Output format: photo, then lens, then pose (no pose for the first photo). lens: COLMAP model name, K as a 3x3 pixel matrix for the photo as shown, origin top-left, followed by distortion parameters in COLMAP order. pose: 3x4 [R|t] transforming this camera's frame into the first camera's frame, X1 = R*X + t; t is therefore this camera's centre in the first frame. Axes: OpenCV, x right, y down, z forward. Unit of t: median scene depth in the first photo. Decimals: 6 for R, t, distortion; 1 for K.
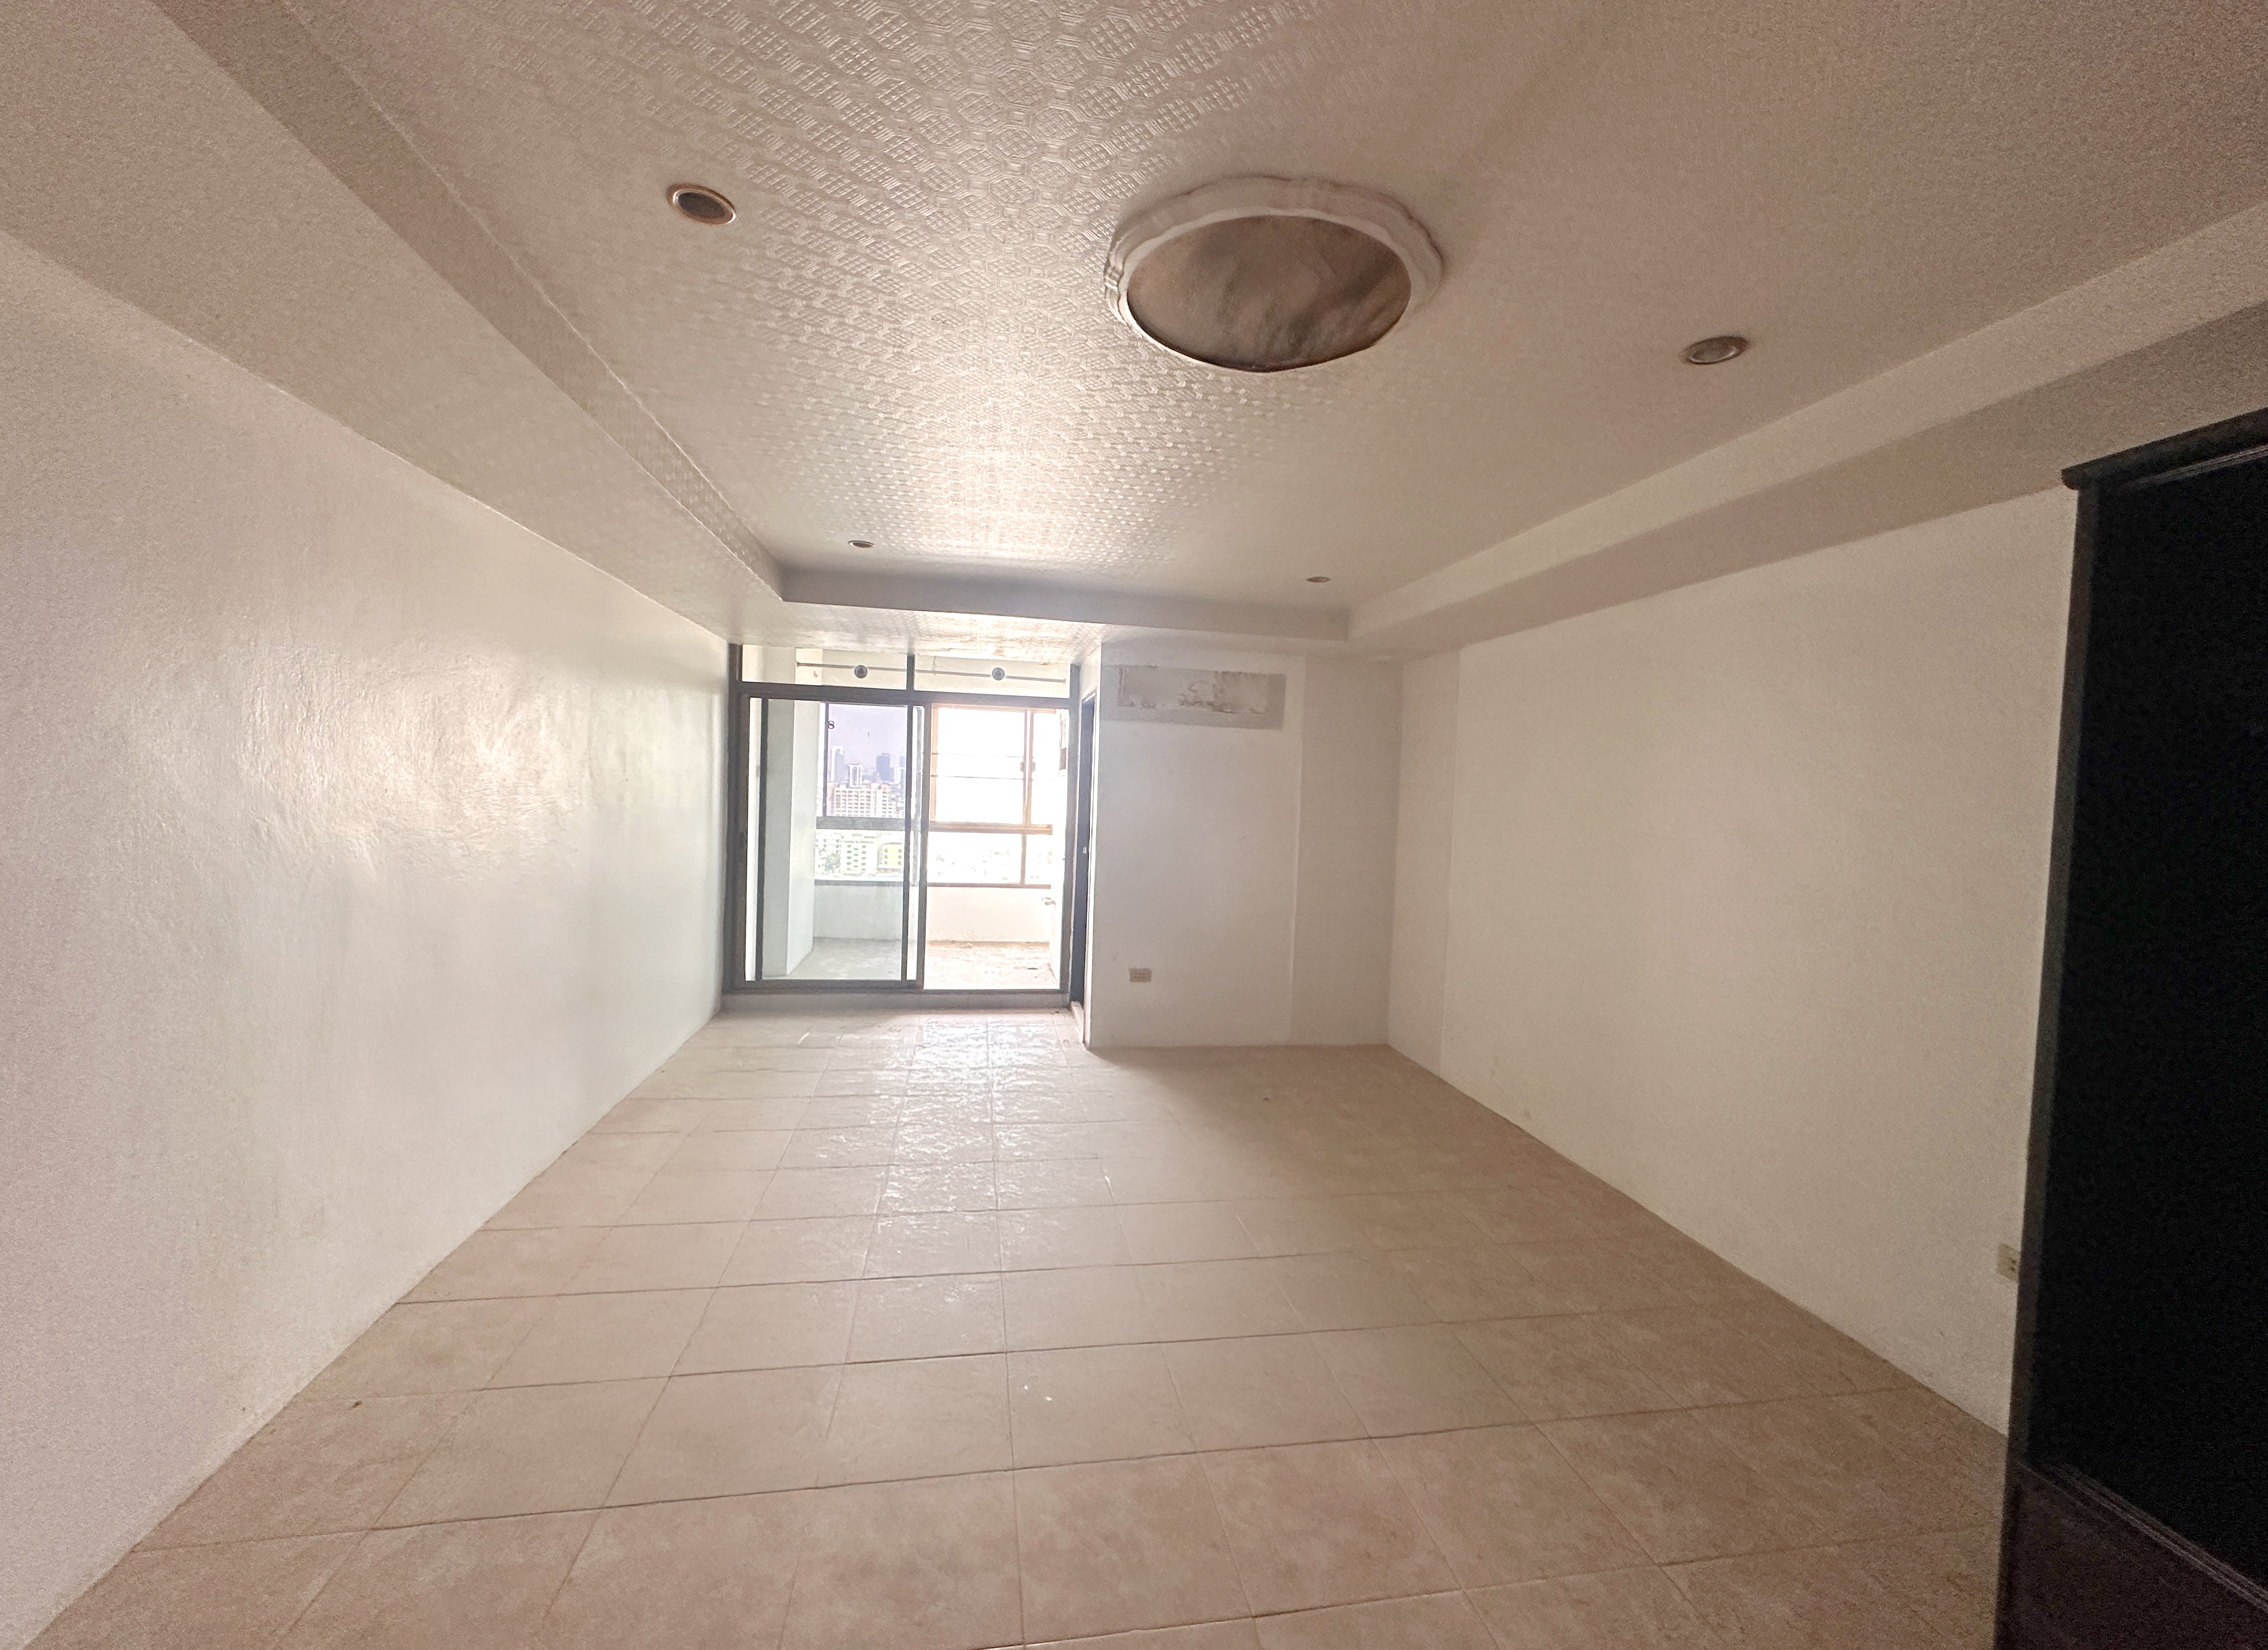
lens RADIAL K [[931.5, 0, 1134.0], [0, 931.5, 825.0], [0, 0, 1]] dist [0.014142, -0.000055]
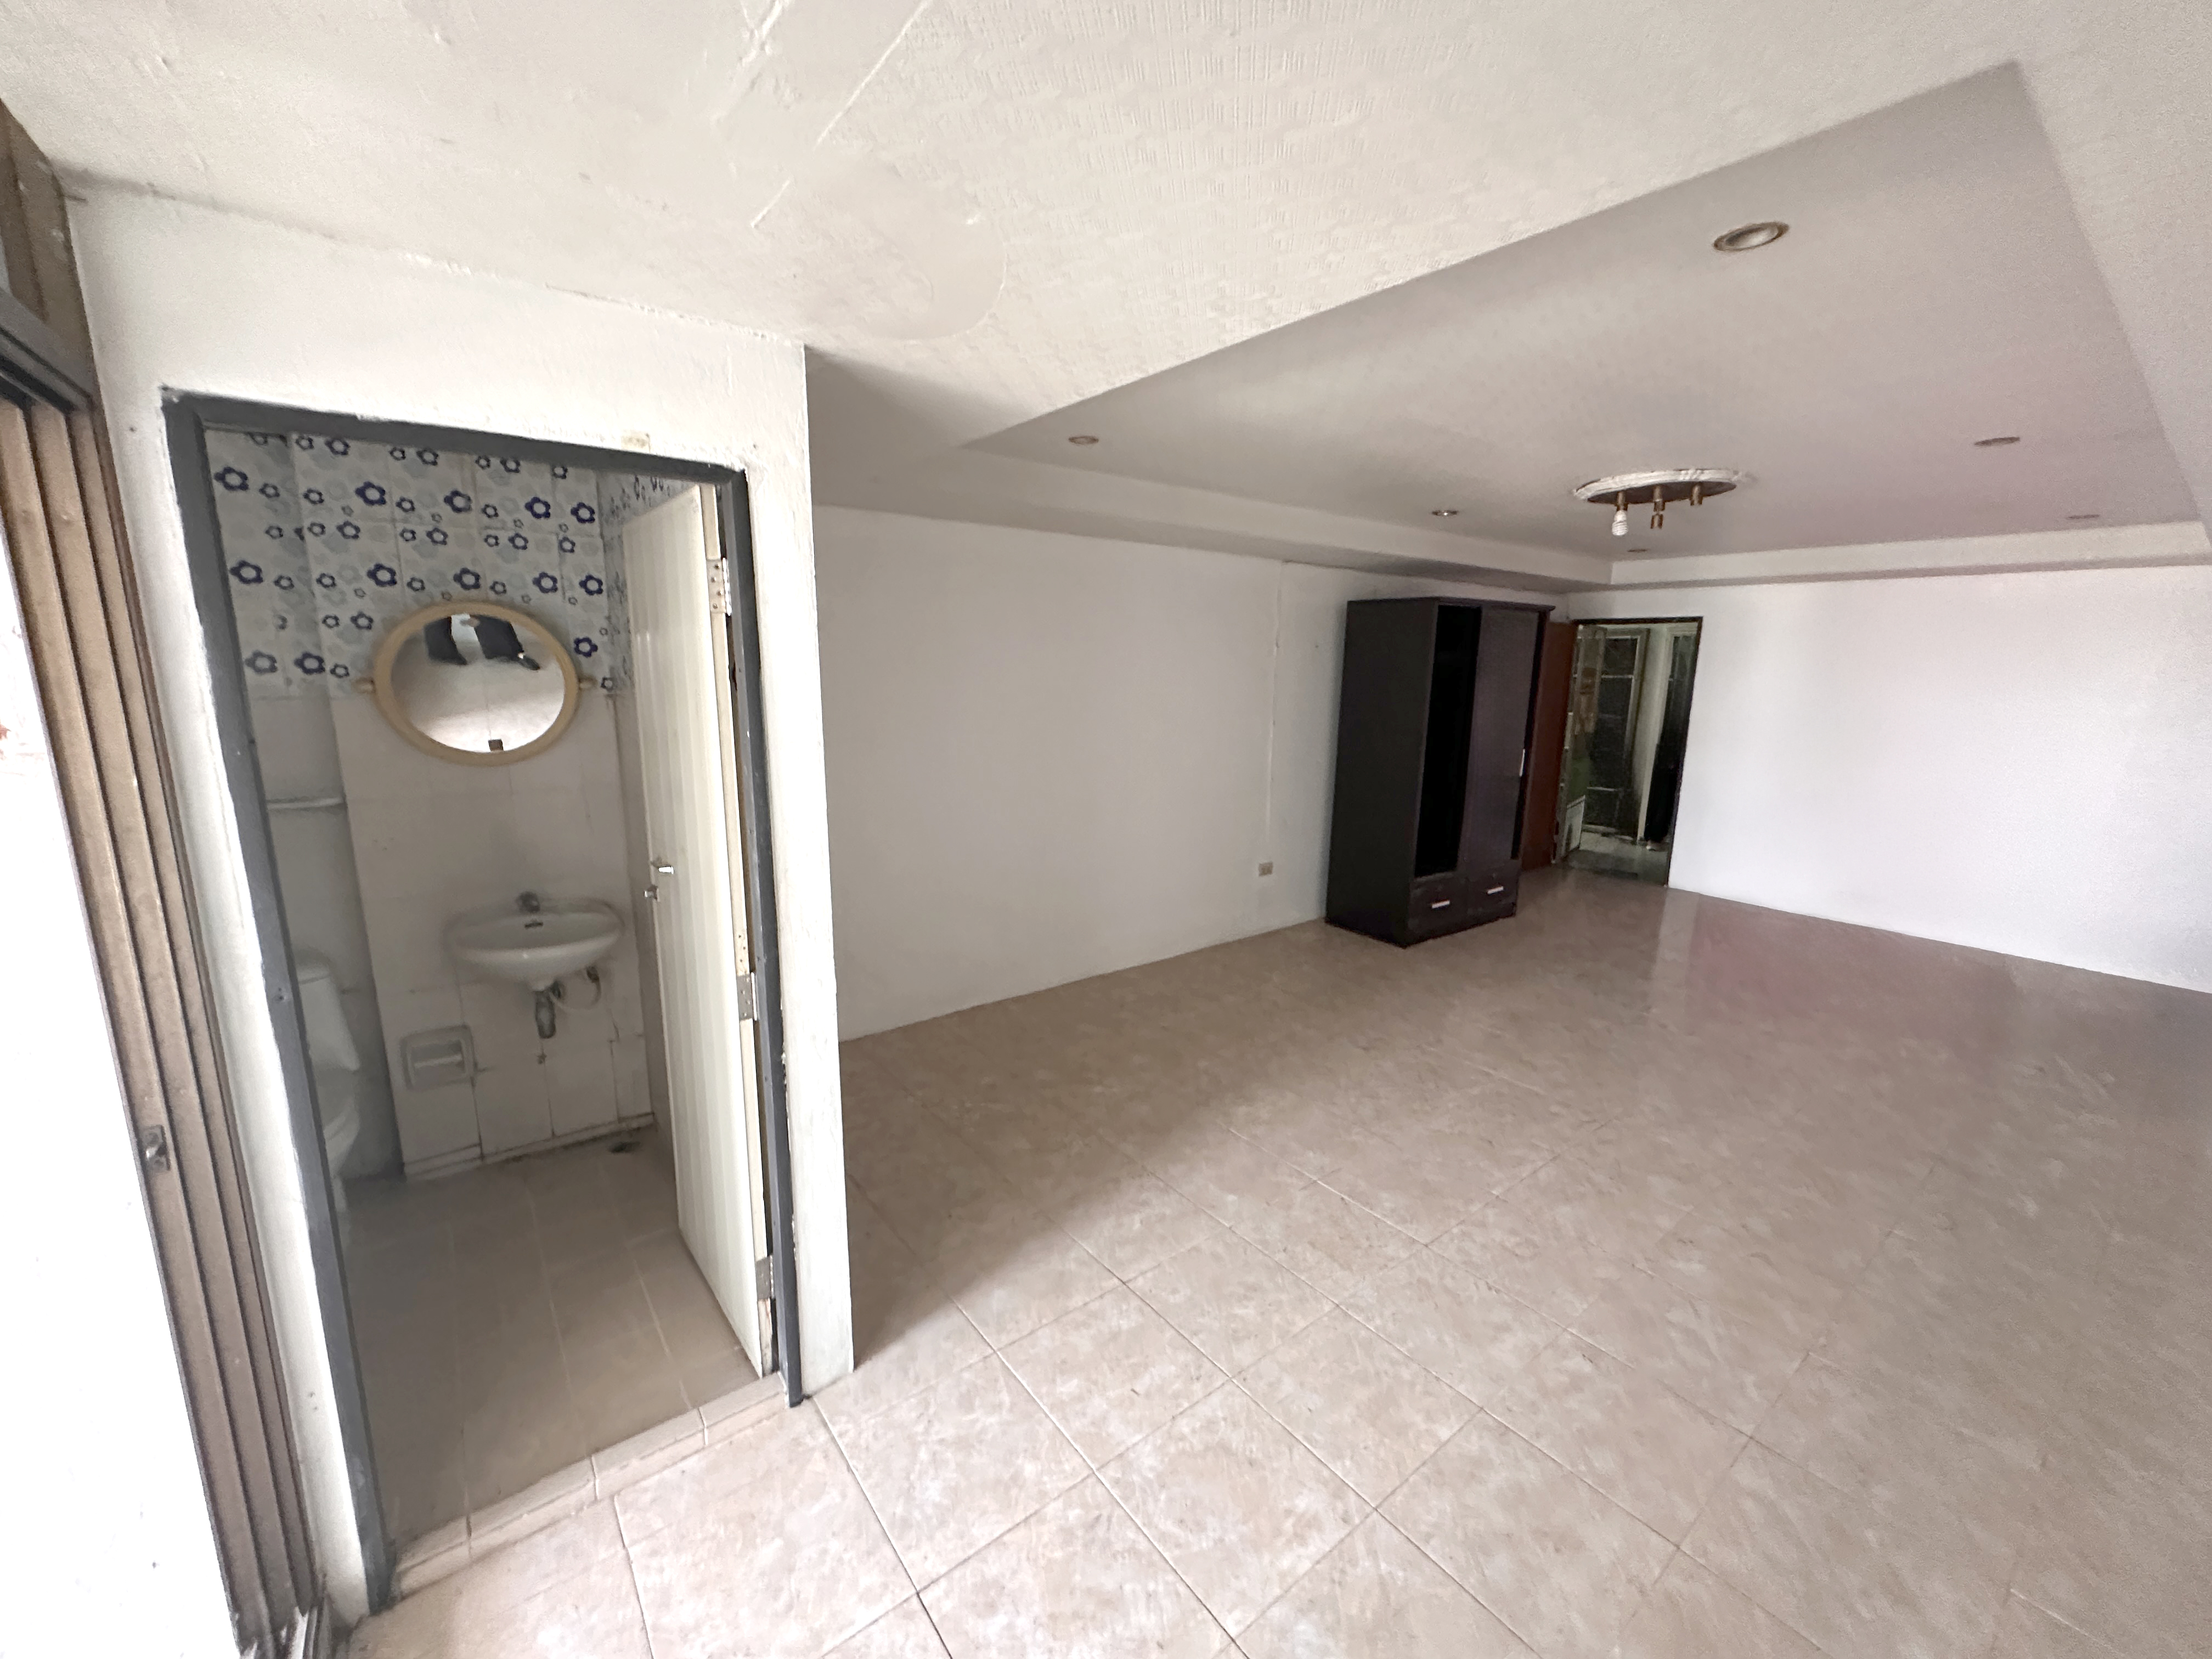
lens RADIAL K [[881.8, 0, 1106.0], [0, 881.8, 829.5], [0, 0, 1]] dist [-0.001071, 0.000577]
pose [[-0.464823, -0.212099, 0.859624, -0.349464], [0.005178, 0.970216, 0.242186, -0.086194], [-0.885388, 0.117025, -0.449881, 0.923862]]
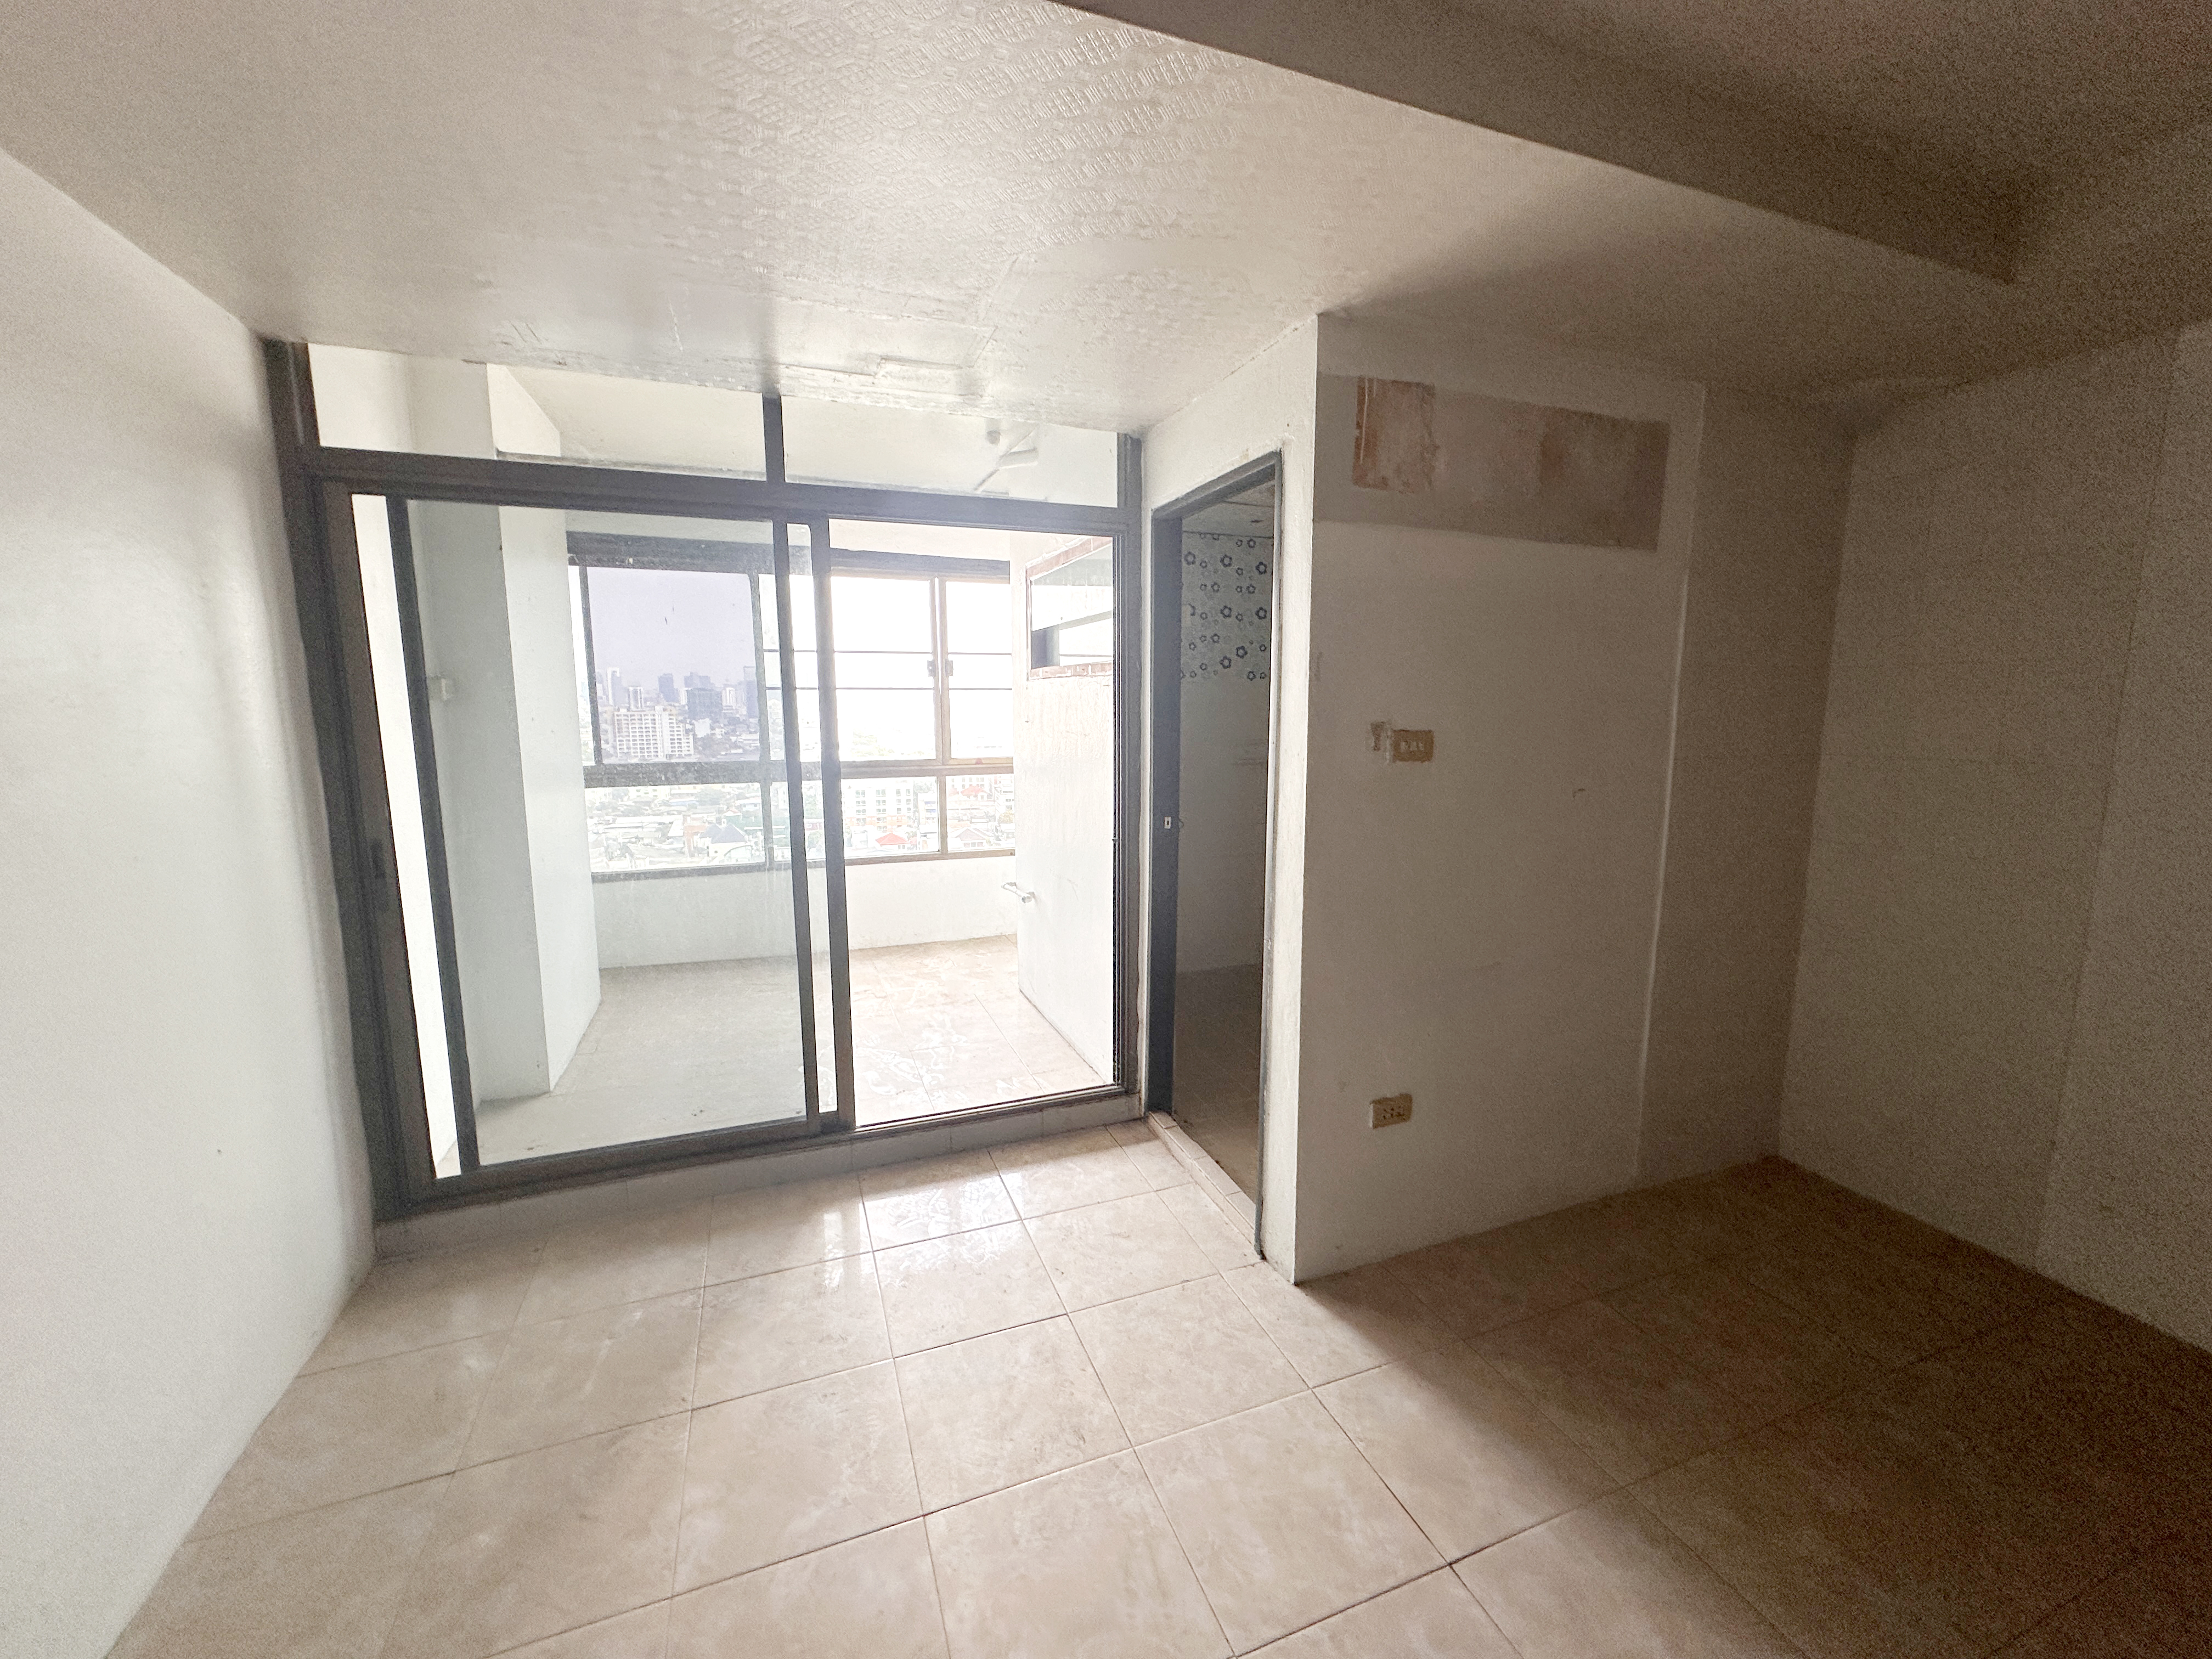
lens RADIAL K [[881.8, 0, 1106.0], [0, 881.8, 829.5], [0, 0, 1]] dist [-0.001071, 0.000577]
pose [[0.980415, -0.064908, 0.185937, -0.176438], [0.044181, 0.992552, 0.113528, -0.024528], [-0.191921, -0.103090, 0.975981, 0.552912]]
